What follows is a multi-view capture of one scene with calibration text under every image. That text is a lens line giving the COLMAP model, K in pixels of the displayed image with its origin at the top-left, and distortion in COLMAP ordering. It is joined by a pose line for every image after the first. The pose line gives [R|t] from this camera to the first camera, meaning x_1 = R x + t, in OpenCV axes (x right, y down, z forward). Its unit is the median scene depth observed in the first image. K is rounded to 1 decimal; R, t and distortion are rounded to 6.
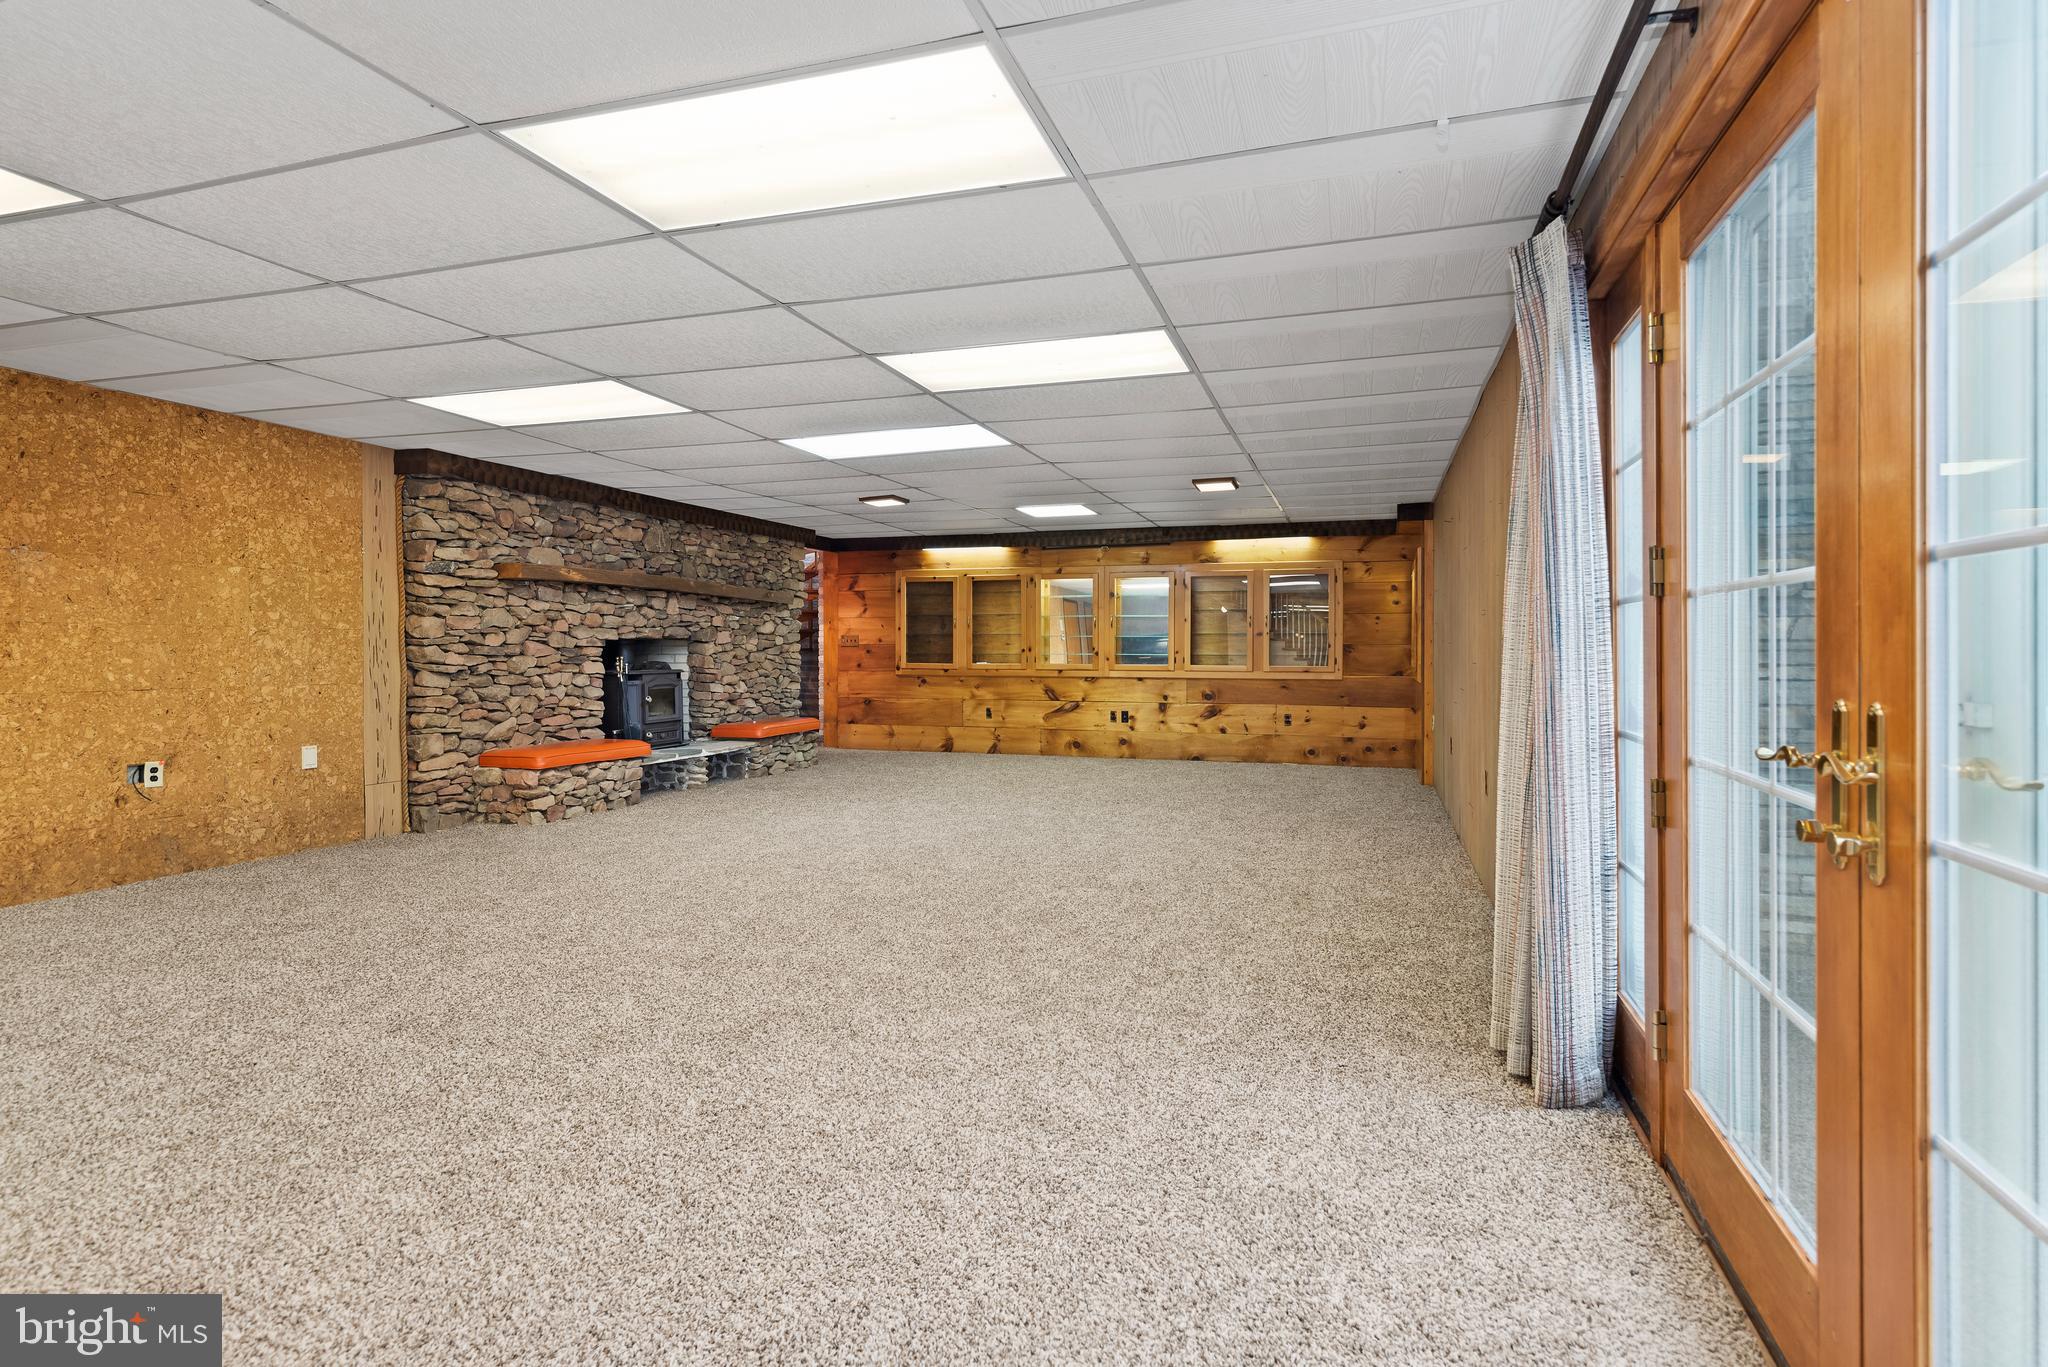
lens RADIAL K [[1015.7, 0, 1033.4], [0, 1015.7, 663.4], [0, 0, 1]] dist [0.000330, 0.000030]
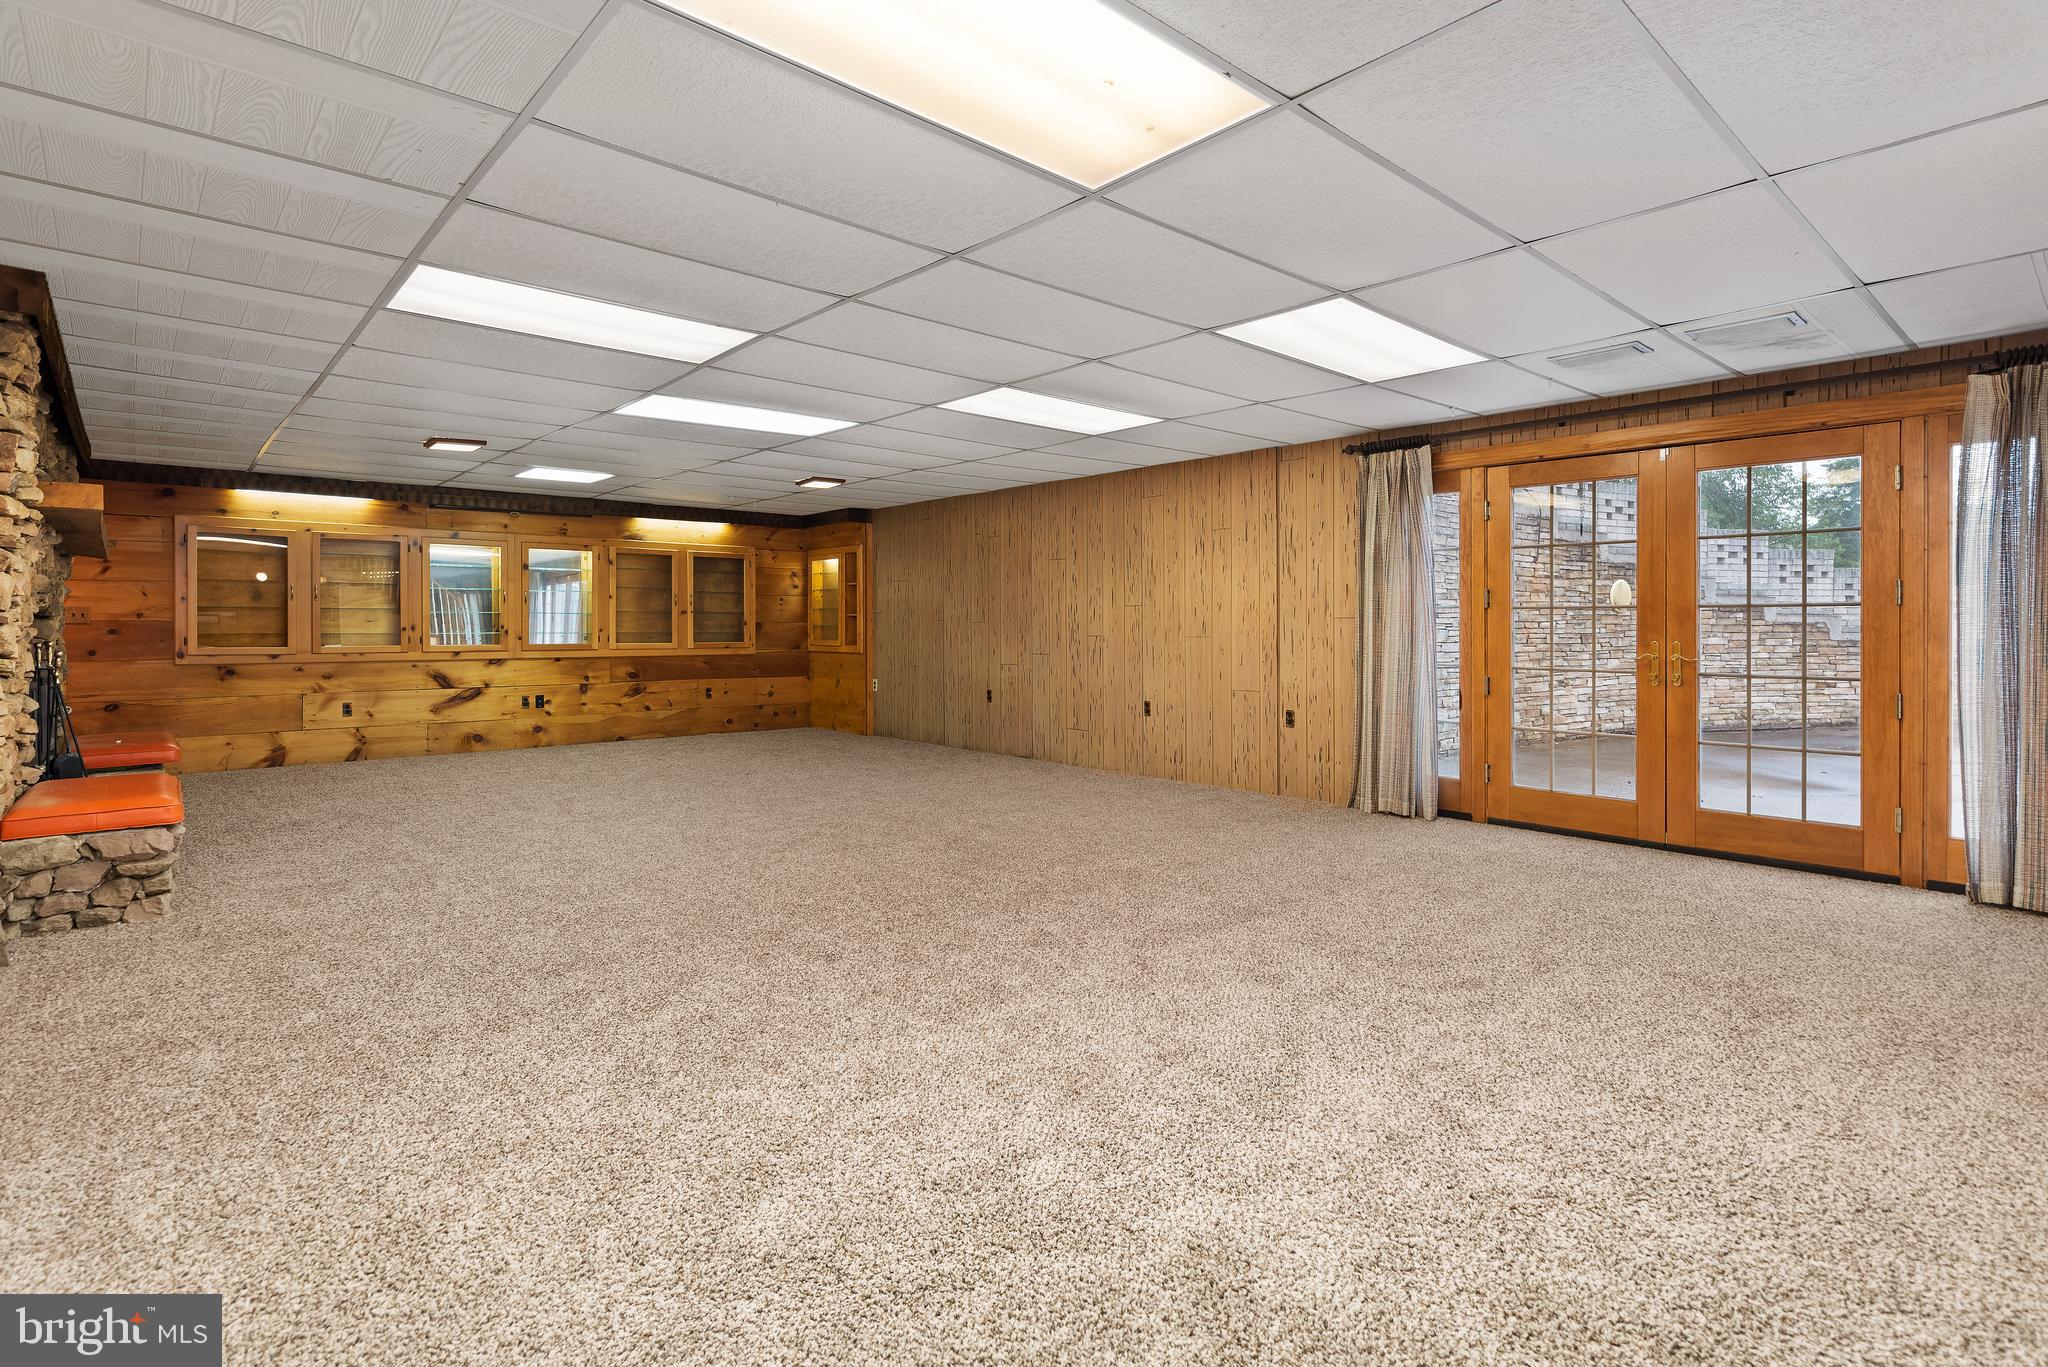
lens RADIAL K [[1015.7, 0, 1070.1], [0, 1015.7, 628.4], [0, 0, 1]] dist [0.000330, 0.000030]
pose [[0.496049, -0.004085, 0.868285, -0.467754], [0.015241, 0.999876, -0.004003, -0.002212], [-0.868161, 0.015219, 0.496050, 0.134838]]
